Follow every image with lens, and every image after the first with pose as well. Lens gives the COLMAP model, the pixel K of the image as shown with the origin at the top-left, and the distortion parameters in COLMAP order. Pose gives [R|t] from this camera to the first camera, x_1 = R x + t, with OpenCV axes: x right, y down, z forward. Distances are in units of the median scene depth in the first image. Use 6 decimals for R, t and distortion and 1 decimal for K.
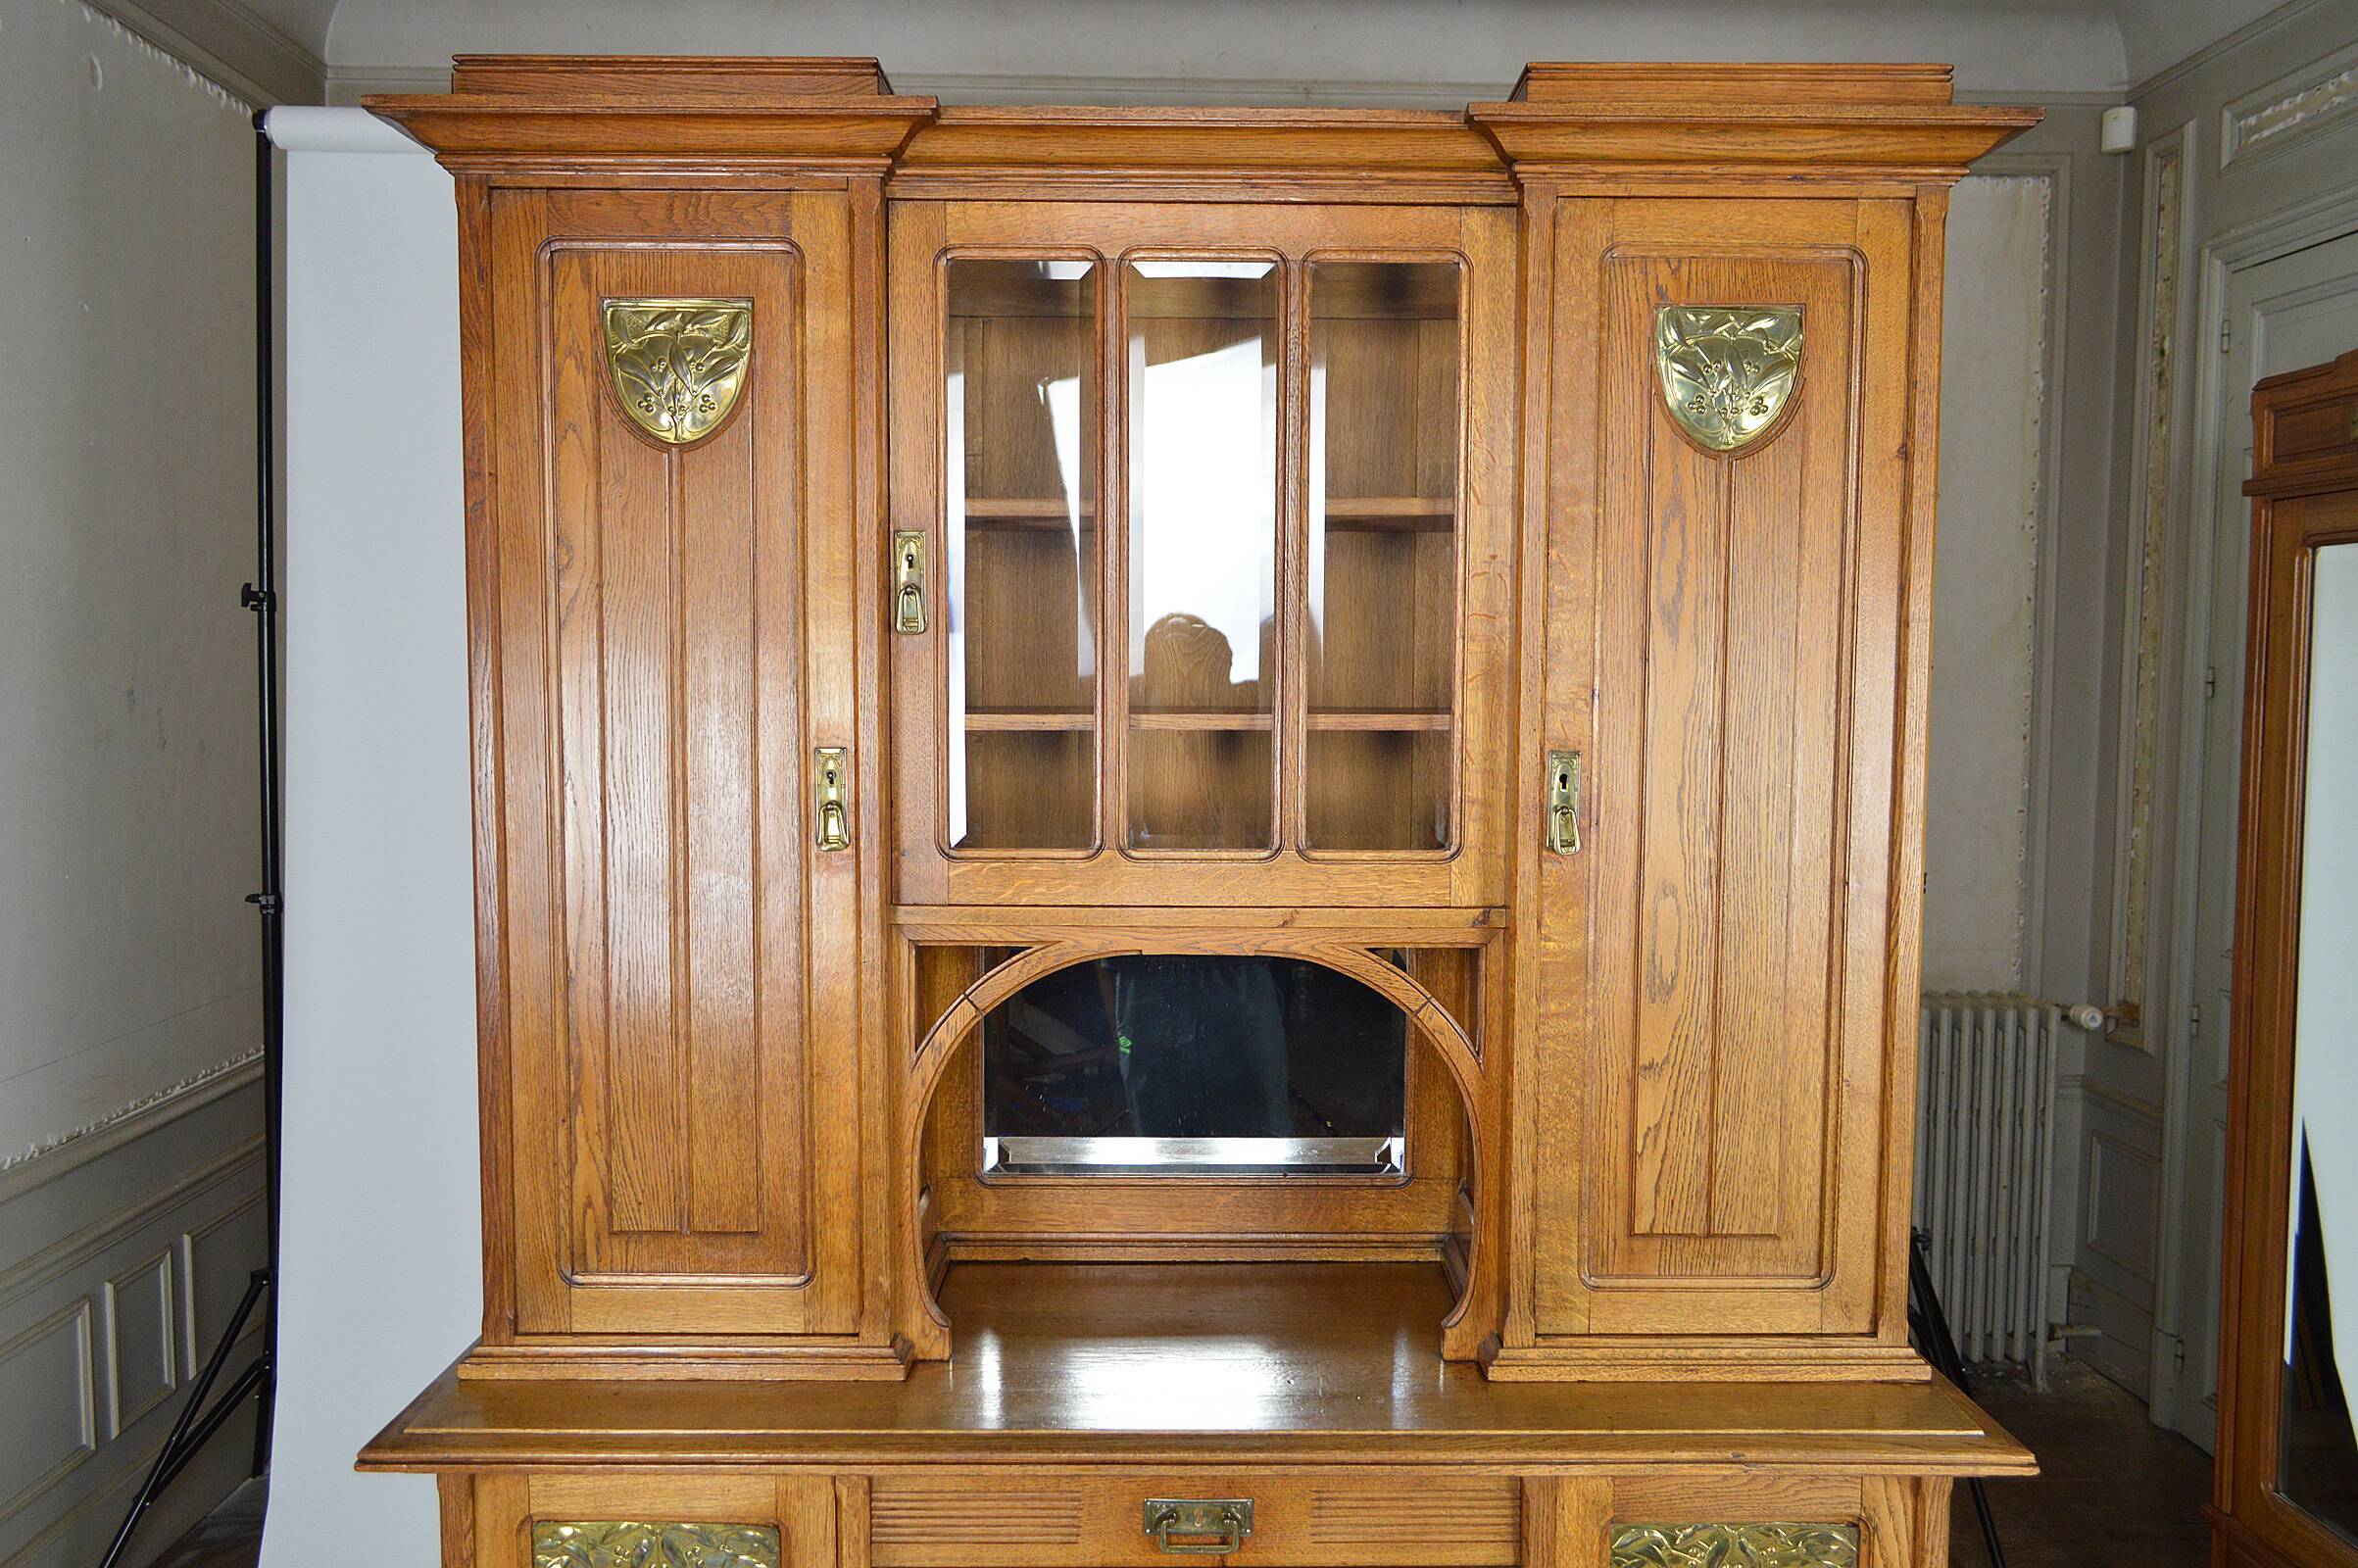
lens RADIAL K [[1853.7, 0, 1190.8], [0, 1853.7, 788.4], [0, 0, 1]] dist [-0.015262, 0.004938]
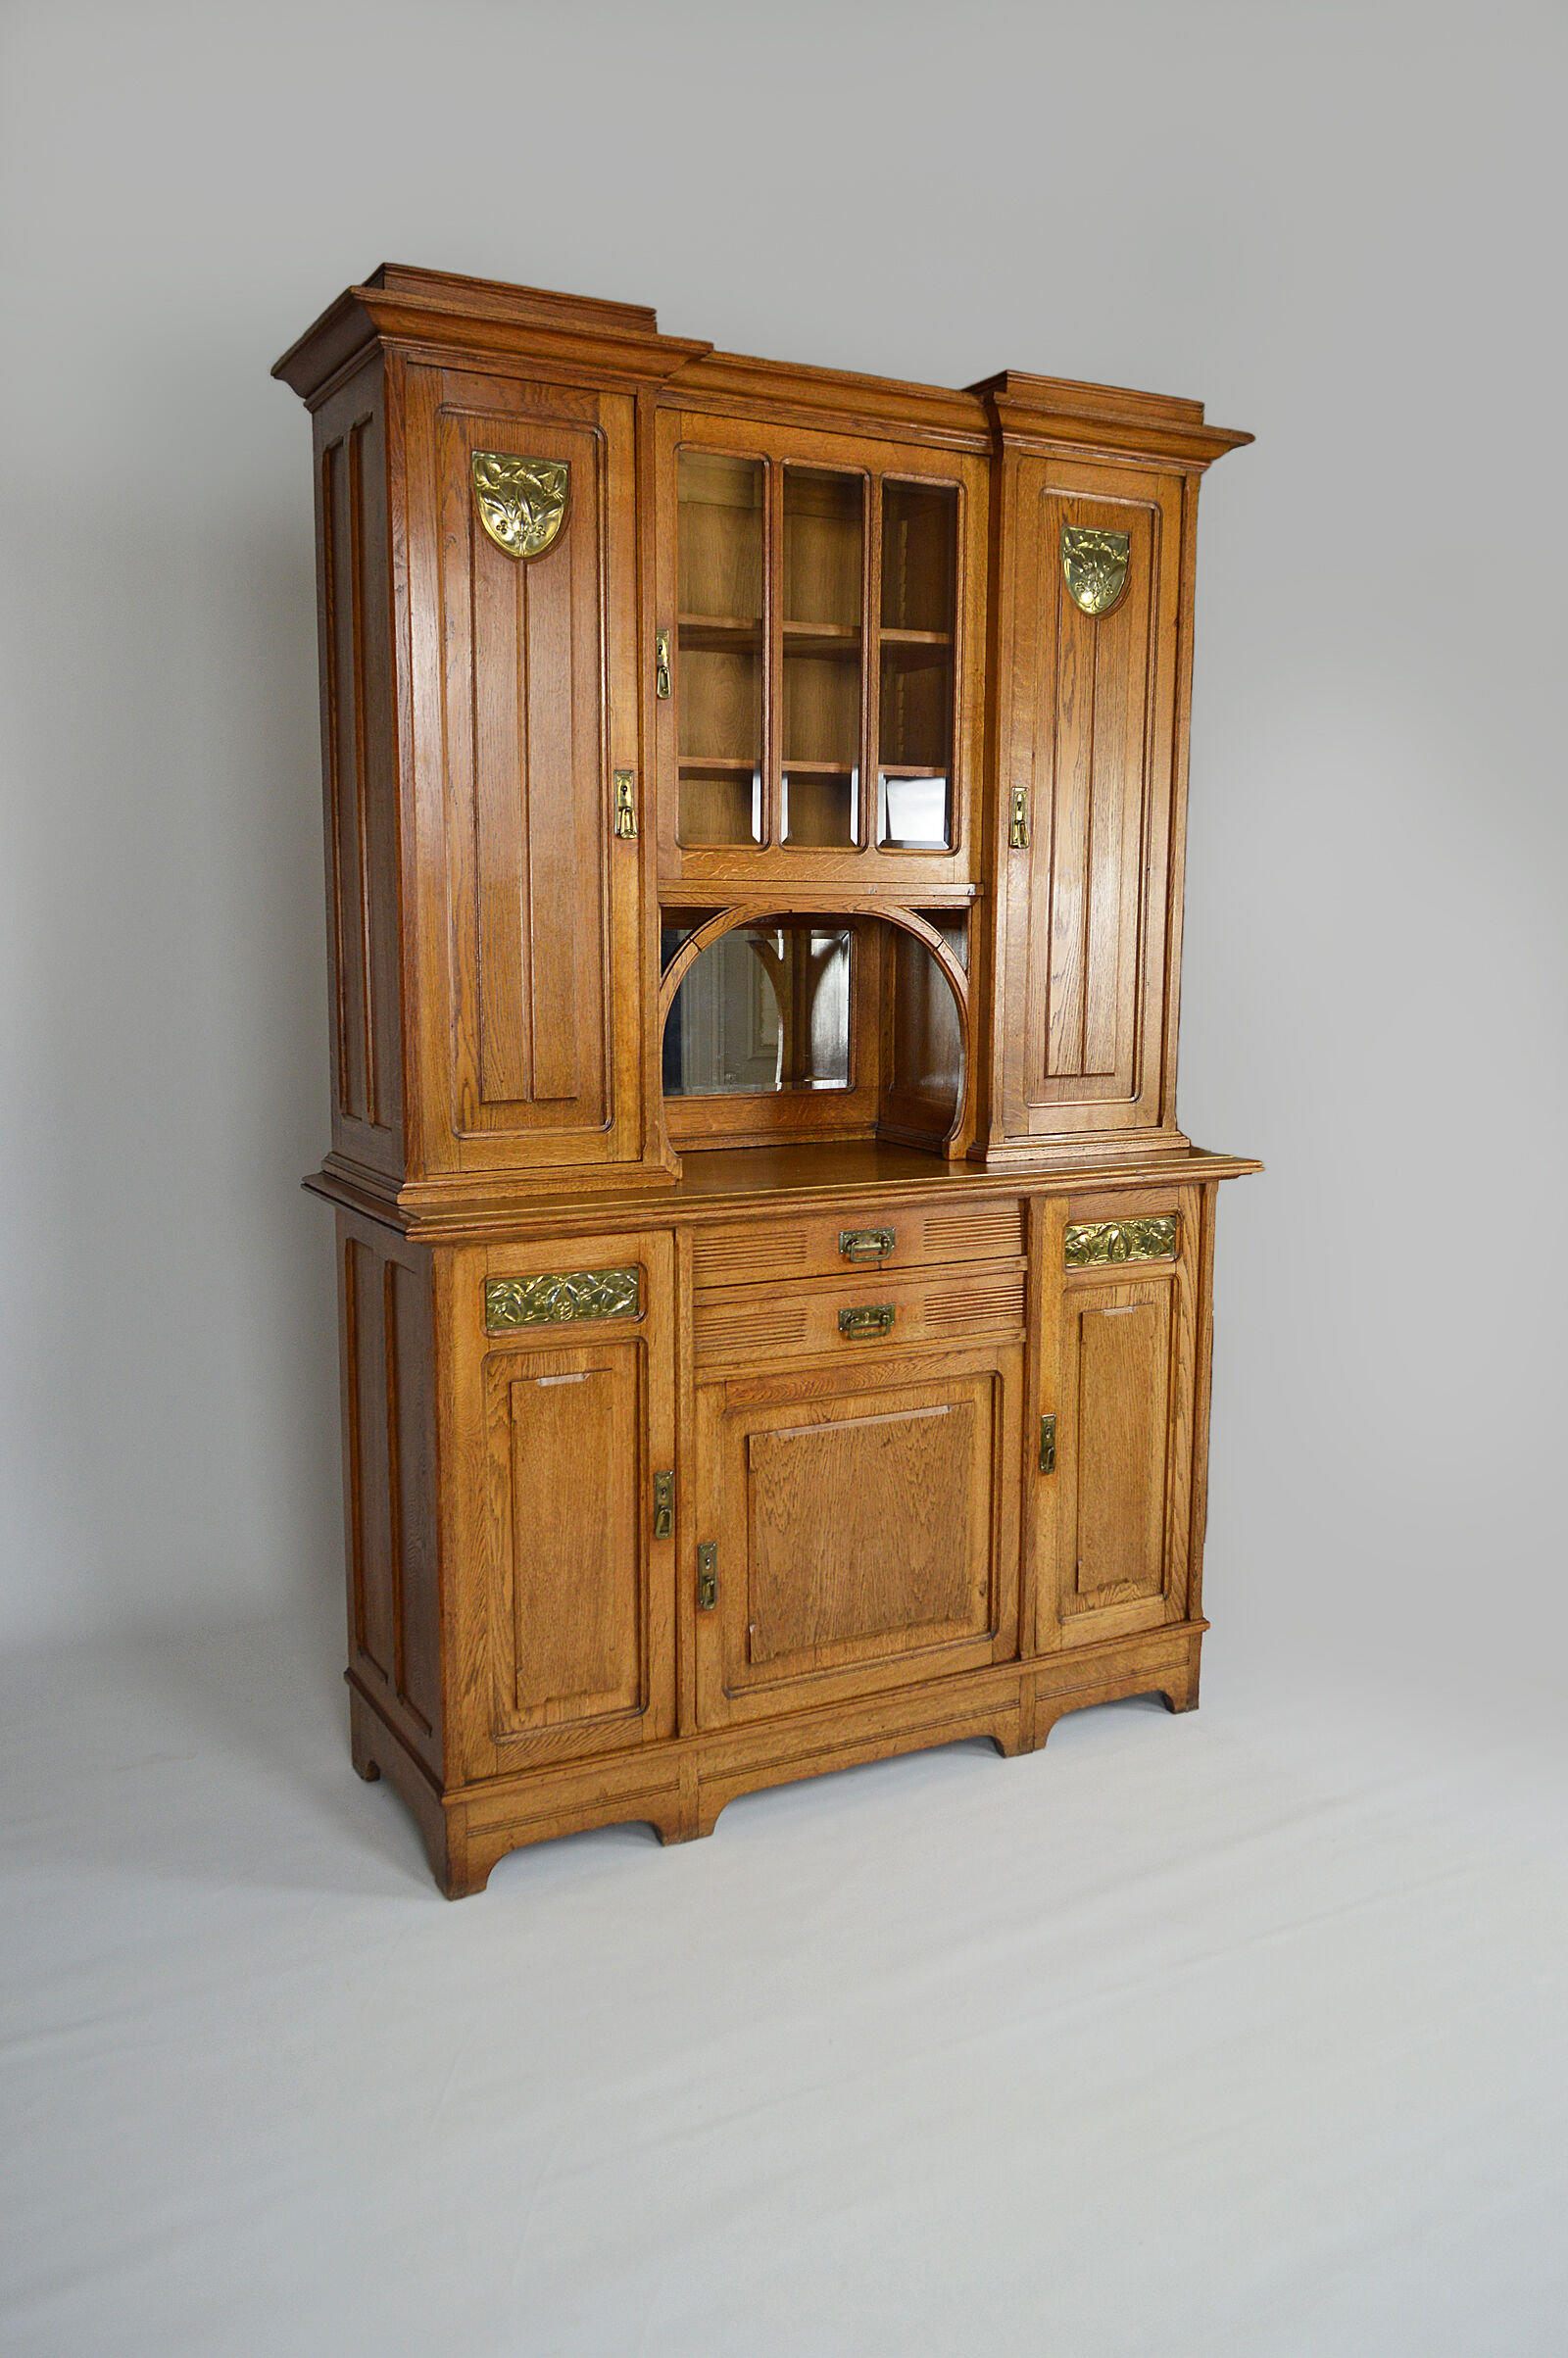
lens RADIAL K [[1853.7, 0, 777.8], [0, 1853.7, 1178.4], [0, 0, 1]] dist [-0.015262, 0.004938]
pose [[0.883036, -0.067337, 0.464449, -0.796290], [0.032470, 0.996047, 0.082676, 0.186529], [-0.468181, -0.057925, 0.881732, -0.412174]]
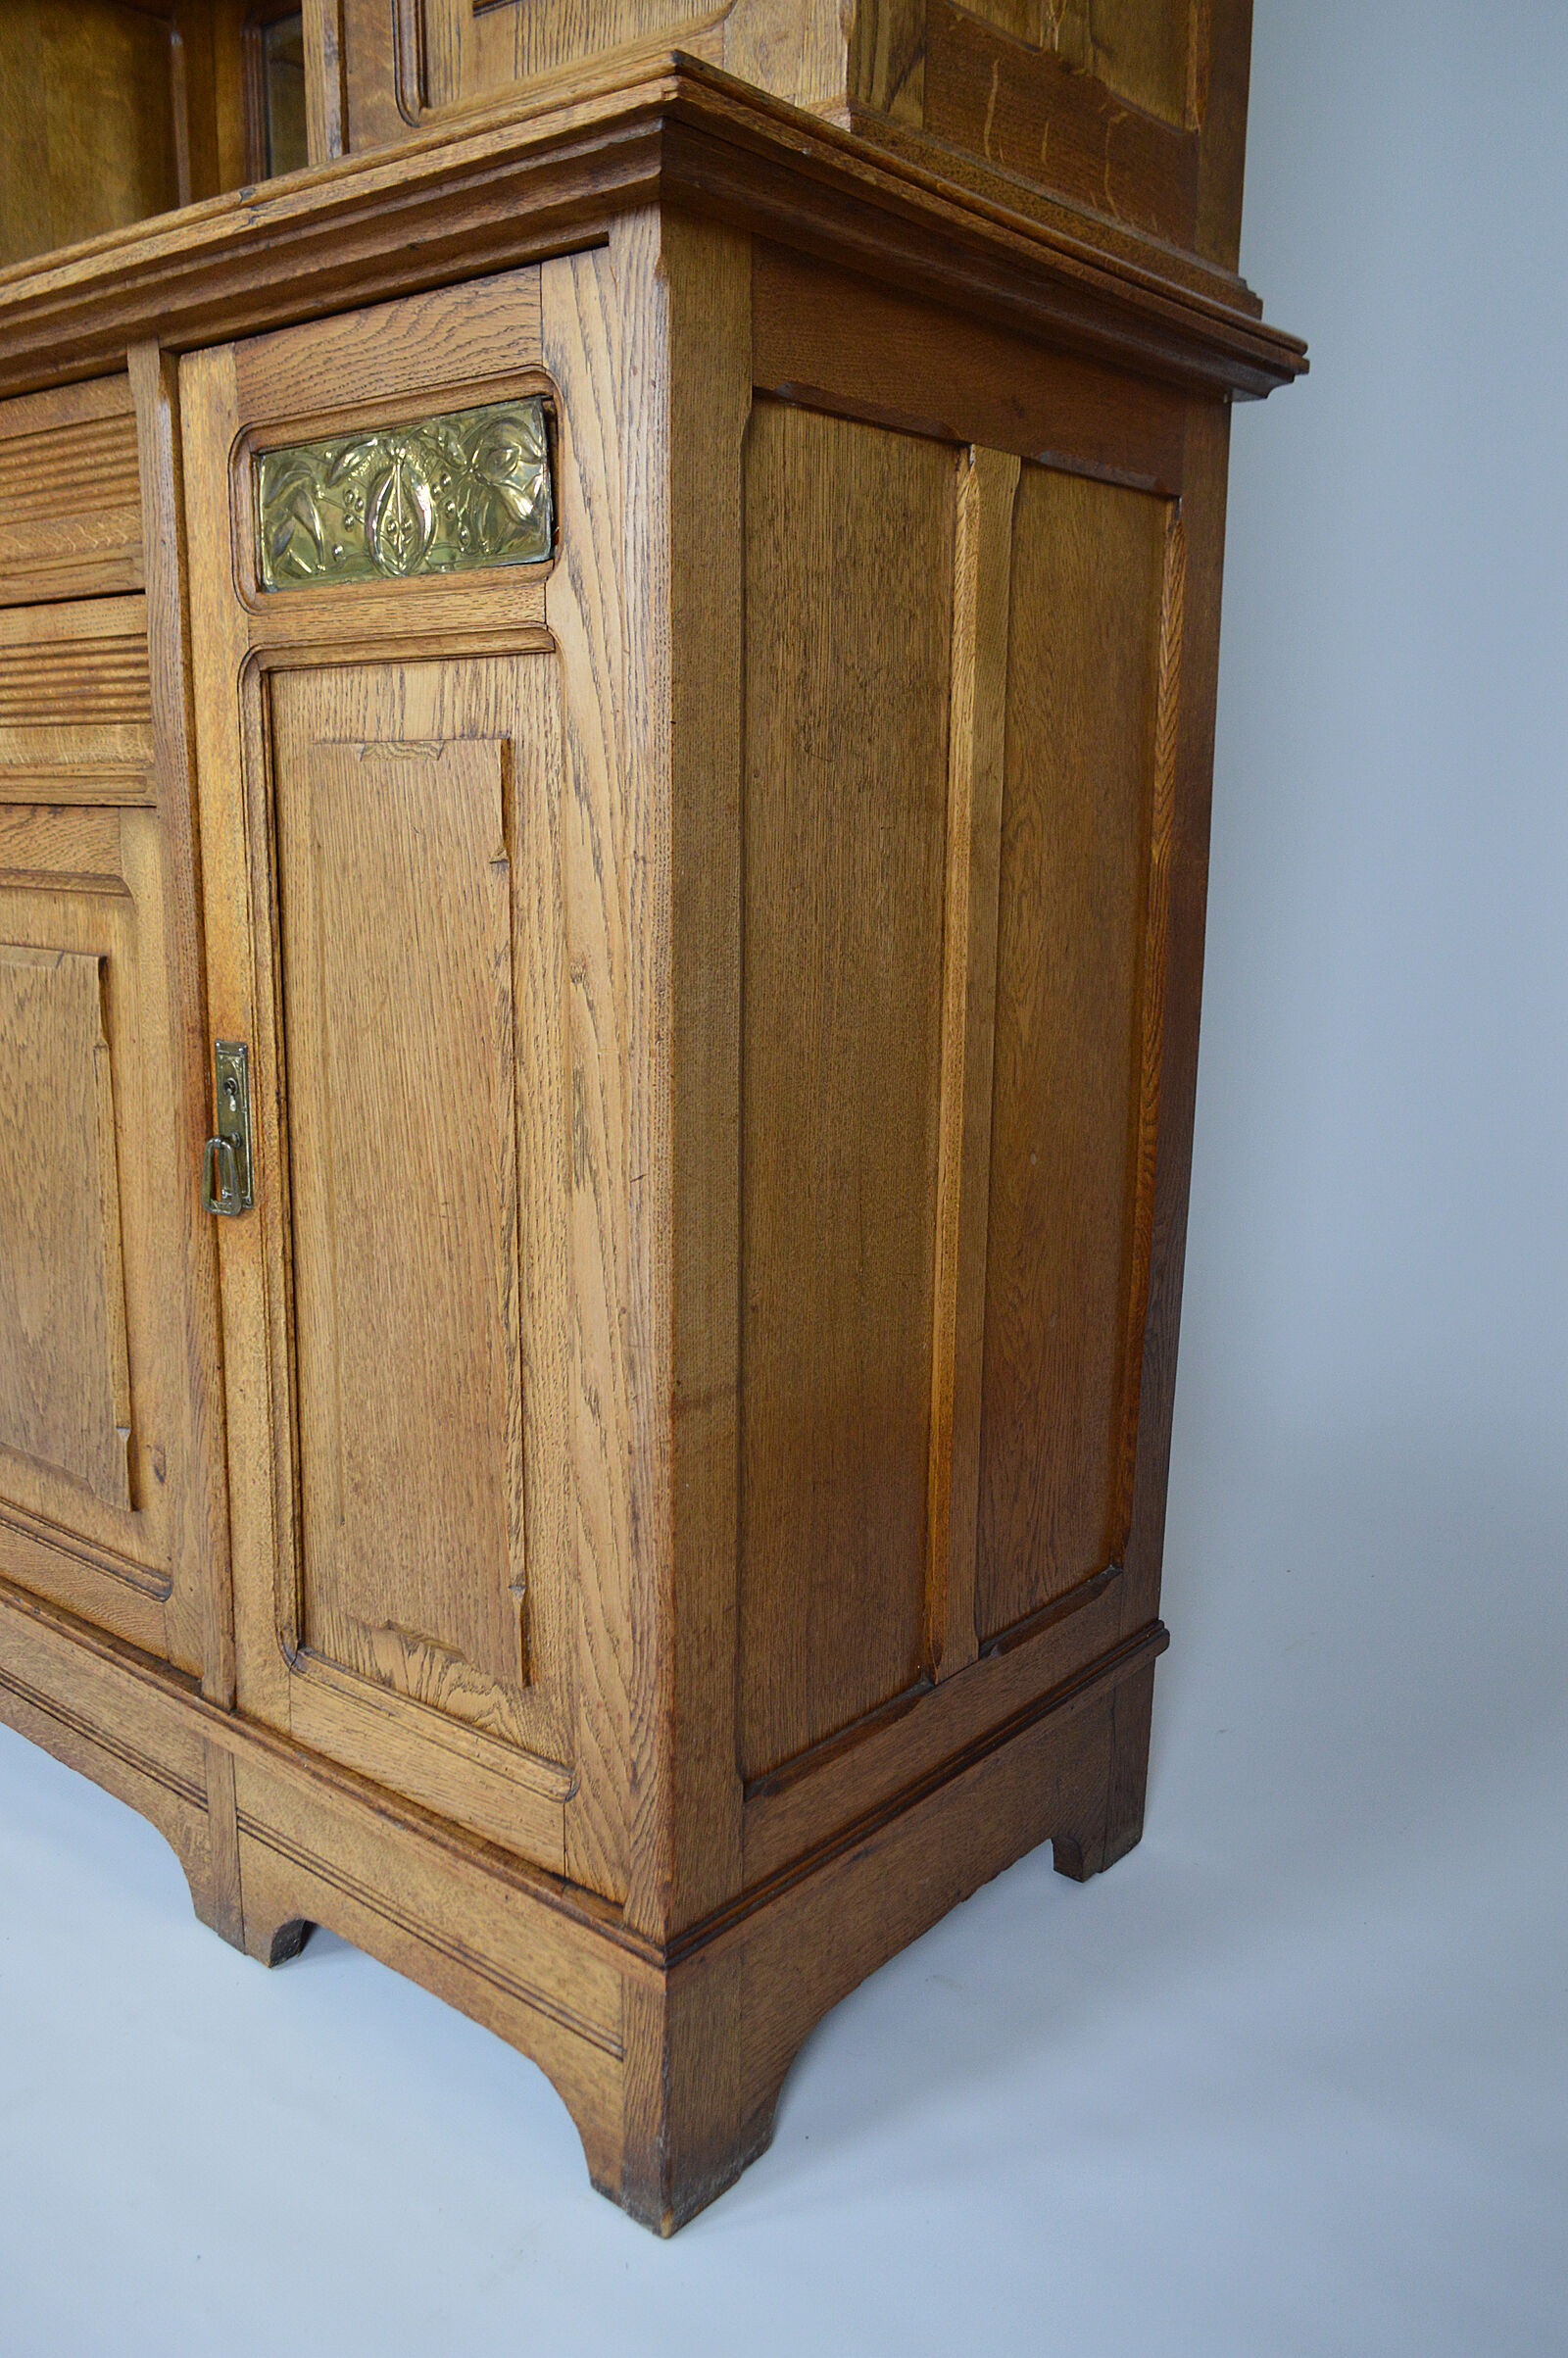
lens RADIAL K [[1853.7, 0, 779.6], [0, 1853.7, 1183.3], [0, 0, 1]] dist [-0.015262, 0.004938]
pose [[0.763341, 0.138091, -0.631063, 0.699134], [-0.051368, 0.986767, 0.153792, 0.496849], [0.643950, -0.084980, 0.760334, 0.624853]]
